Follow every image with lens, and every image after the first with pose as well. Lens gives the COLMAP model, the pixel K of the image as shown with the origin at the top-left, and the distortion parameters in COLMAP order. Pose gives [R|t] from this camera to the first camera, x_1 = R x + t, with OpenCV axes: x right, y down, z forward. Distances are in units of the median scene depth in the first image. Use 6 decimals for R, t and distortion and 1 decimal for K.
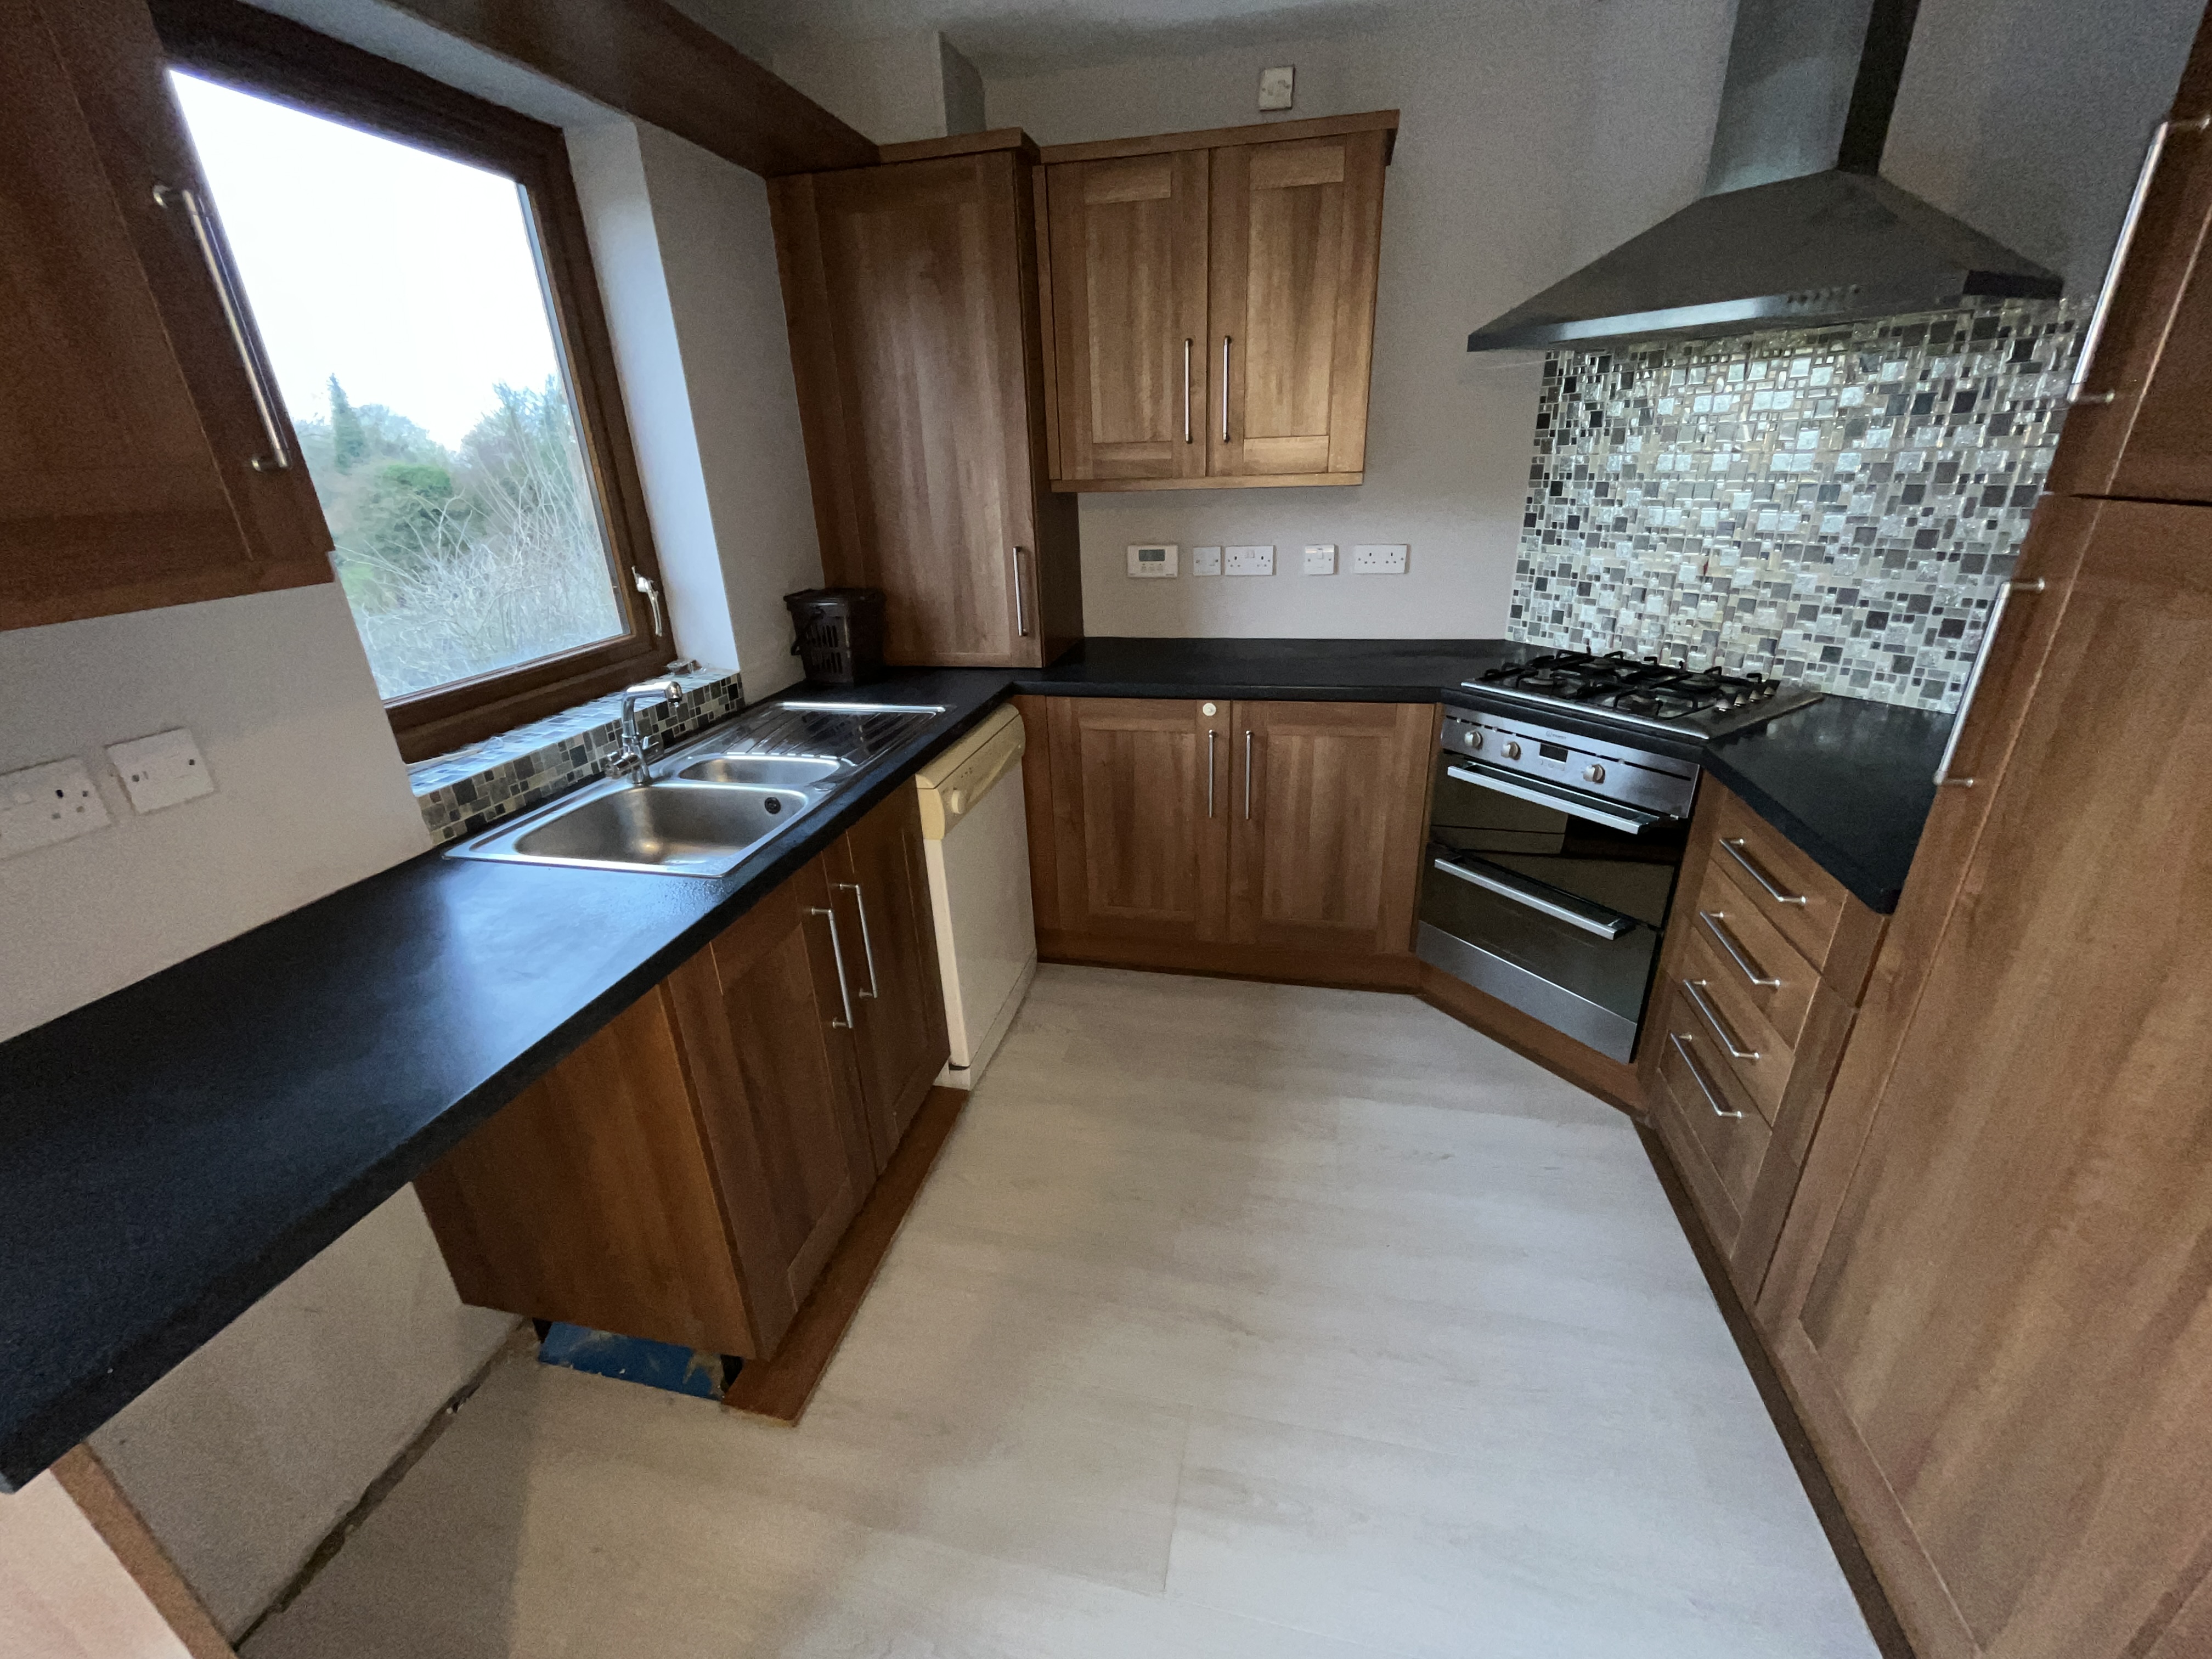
lens RADIAL K [[897.1, 0, 1108.2], [0, 897.1, 829.9], [0, 0, 1]] dist [-0.002173, -0.001595]
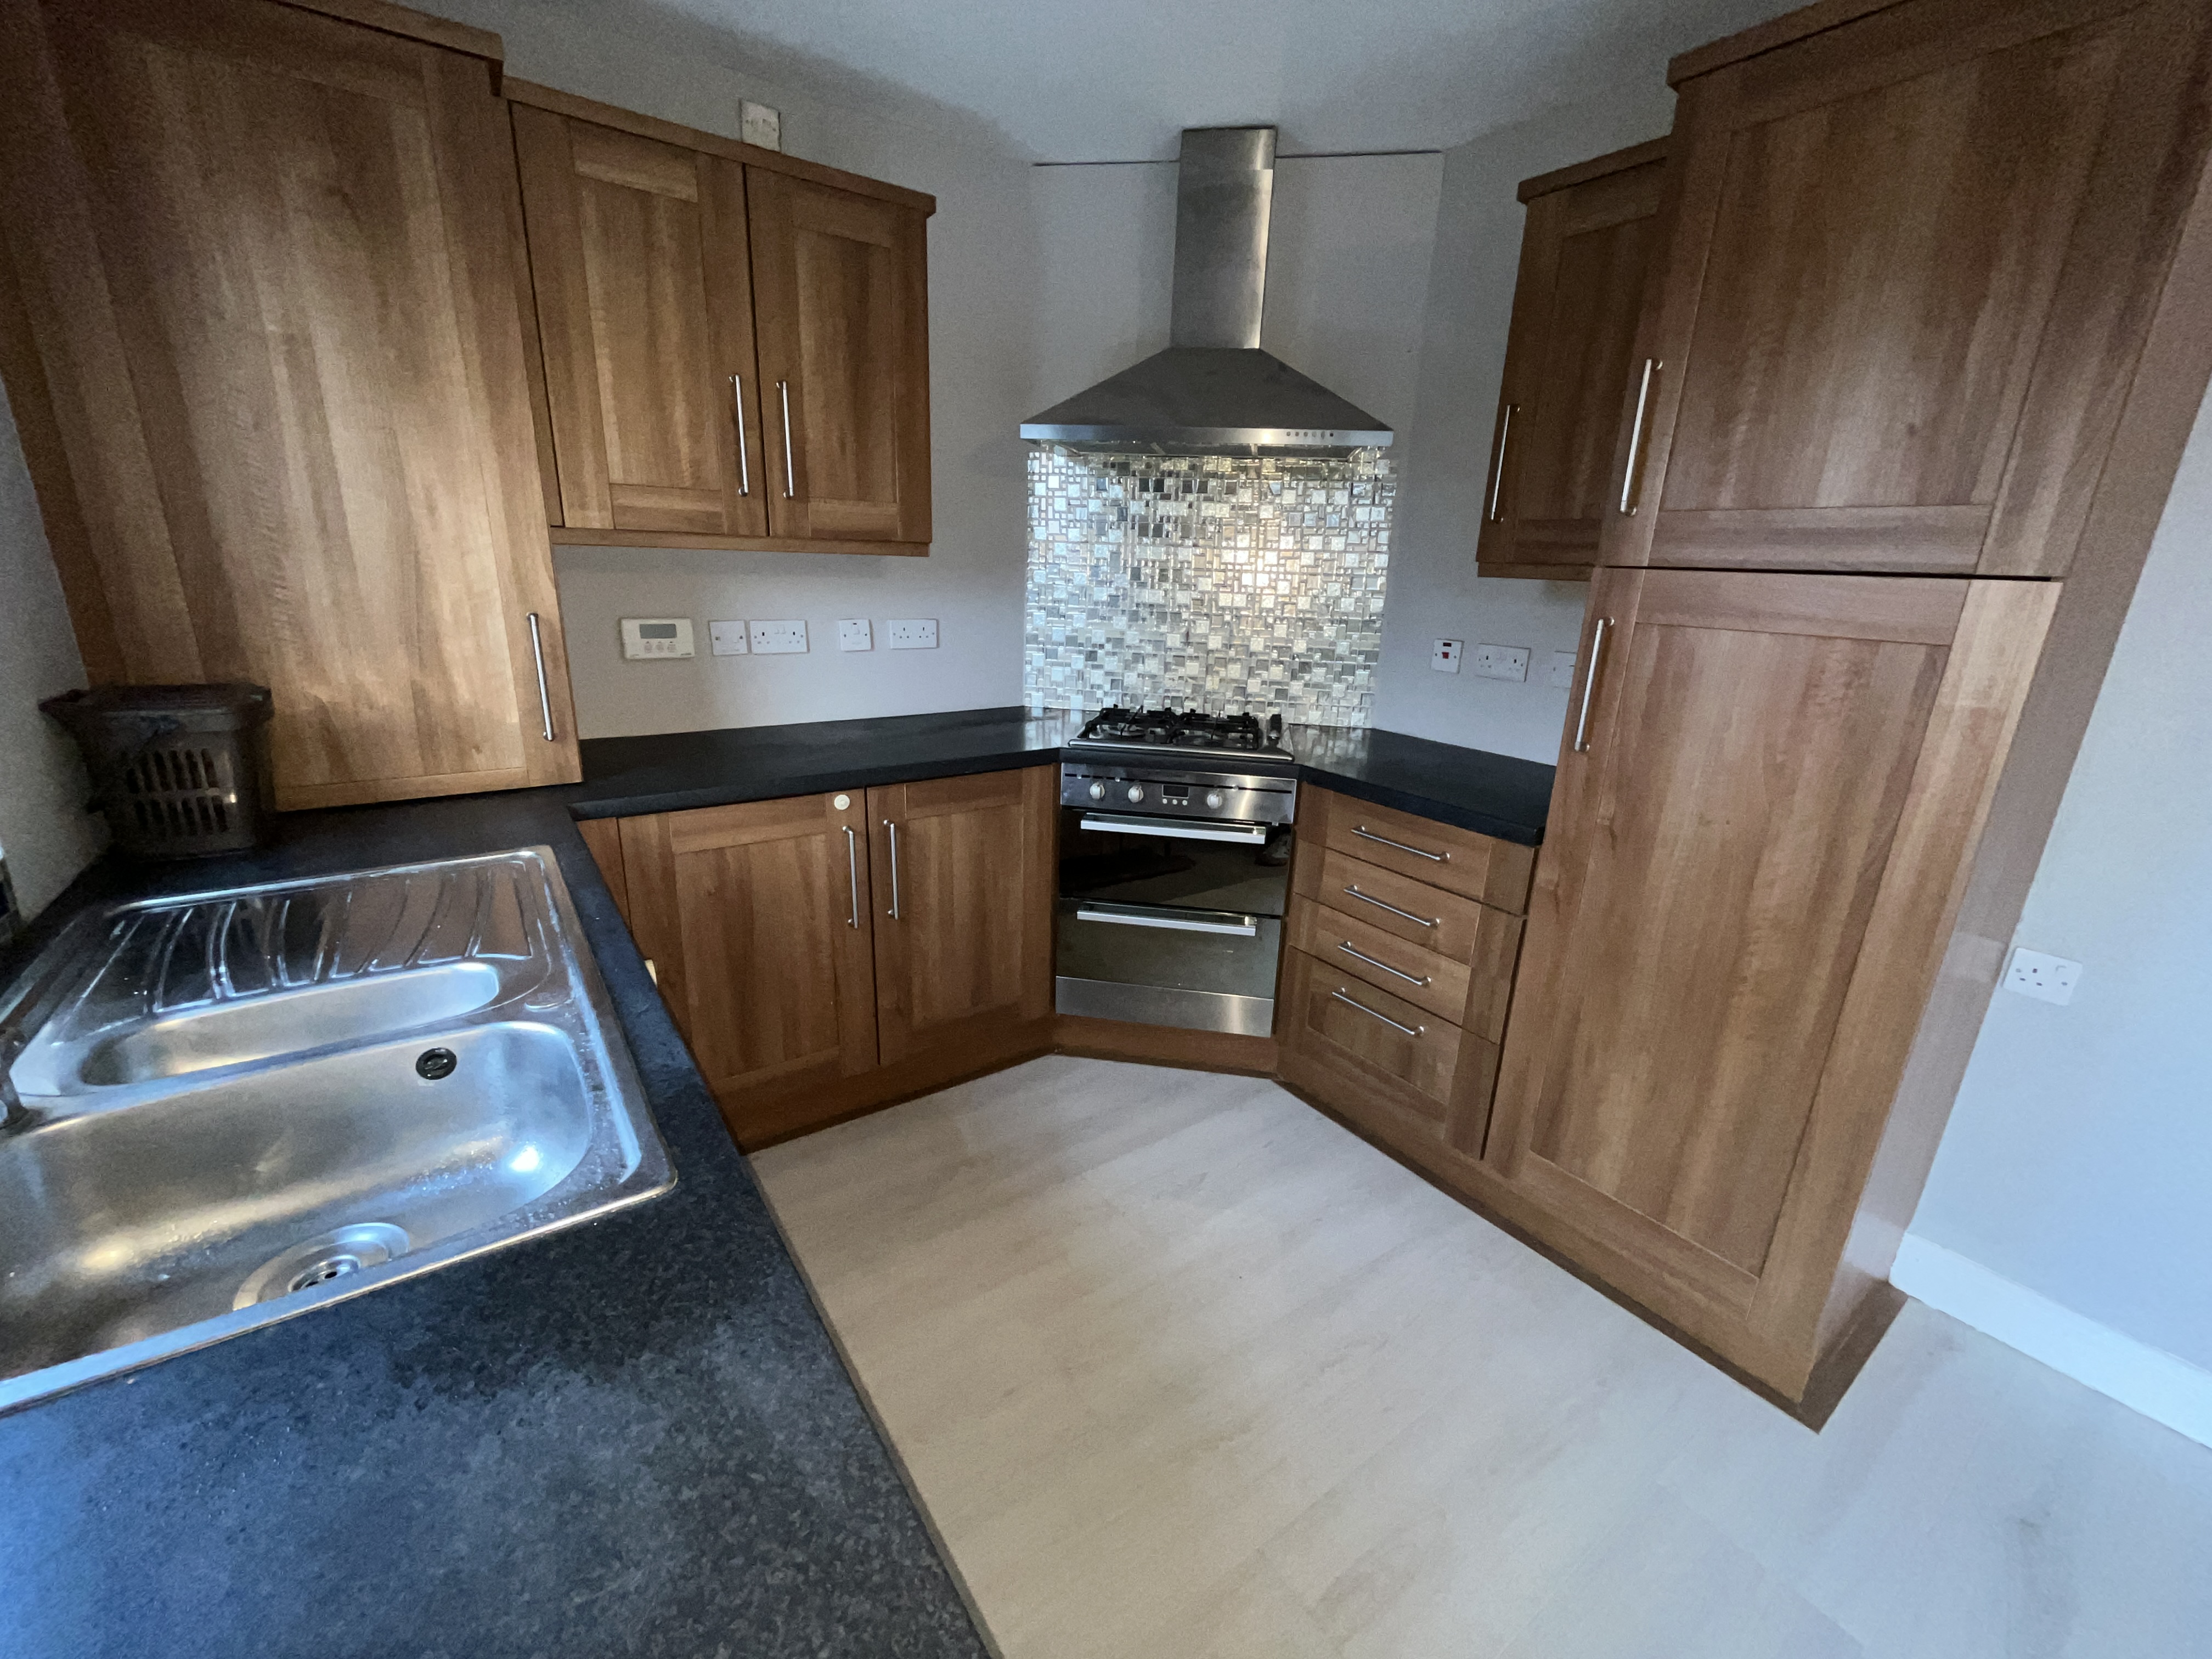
lens RADIAL K [[897.1, 0, 1099.8], [0, 897.1, 830.2], [0, 0, 1]] dist [-0.002173, -0.001595]
pose [[0.673763, -0.161170, 0.721157, -0.344033], [0.235479, 0.971875, -0.002802, -0.049144], [-0.700423, 0.171705, 0.692766, 0.247999]]
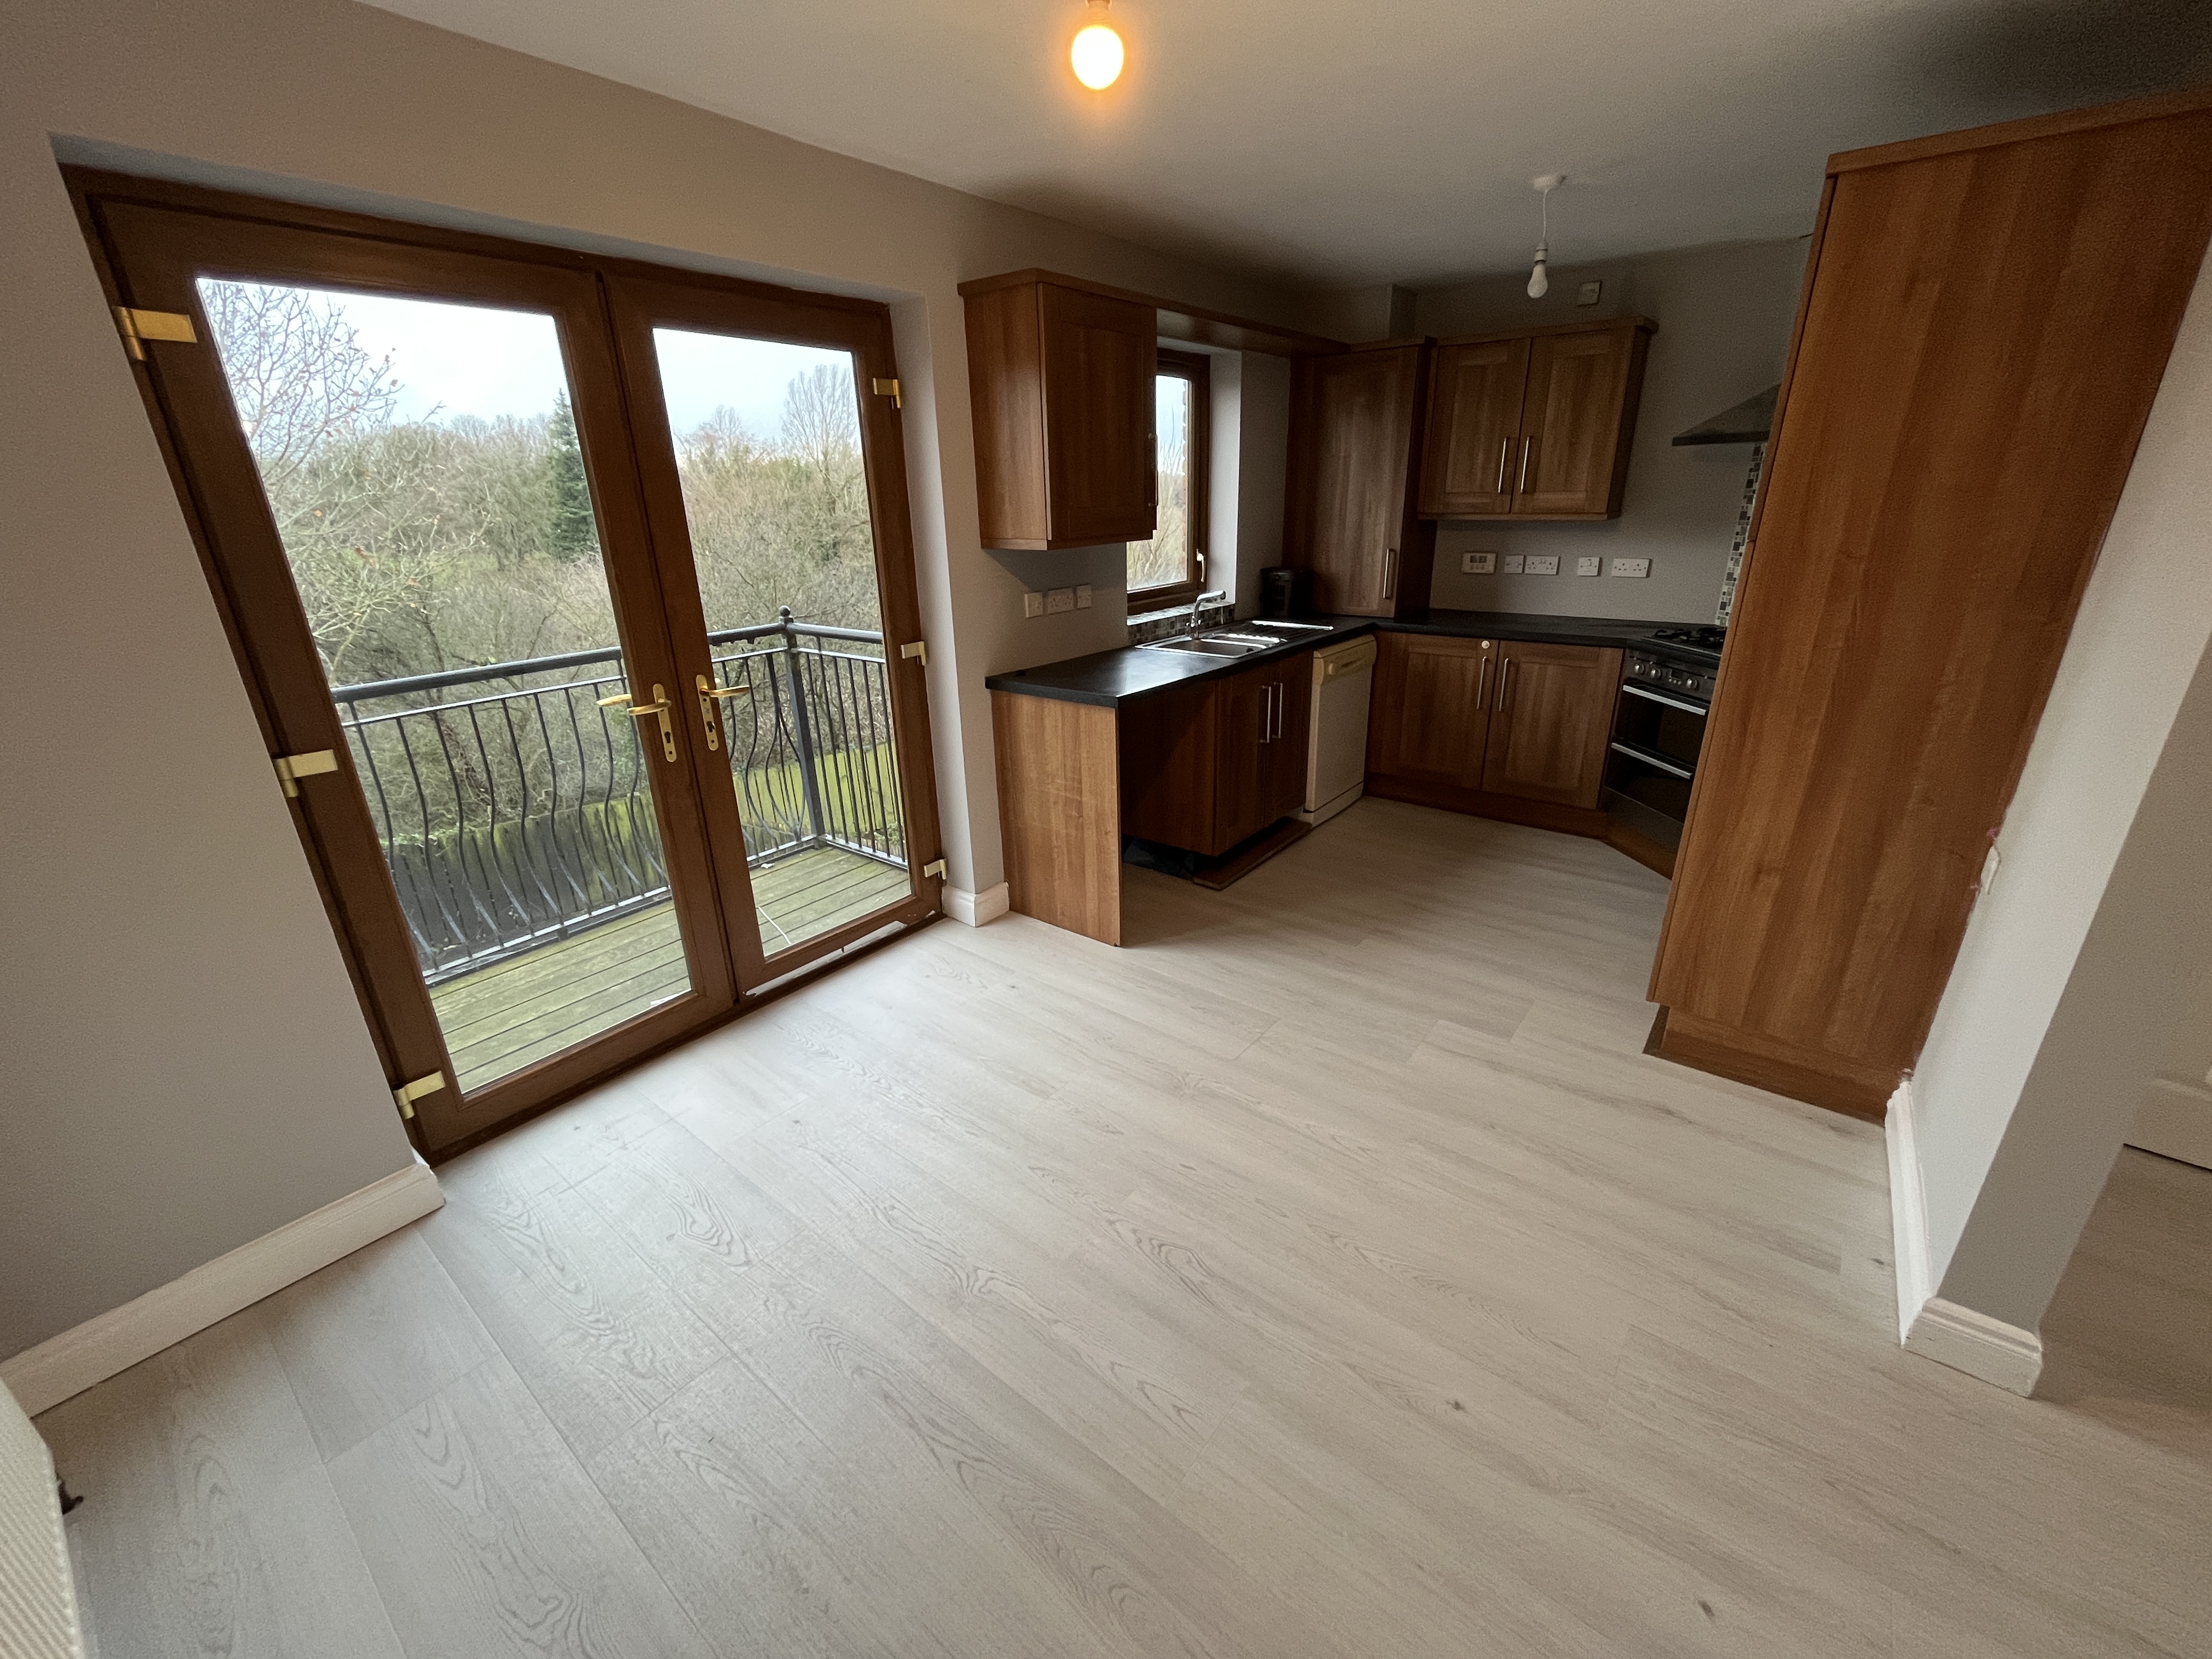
lens RADIAL K [[897.1, 0, 1111.3], [0, 897.1, 825.6], [0, 0, 1]] dist [-0.002173, -0.001595]
pose [[0.903357, 0.163584, -0.396466, 0.206616], [-0.174853, 0.984563, 0.007831, 0.330983], [0.391627, 0.062249, 0.918016, -0.879428]]
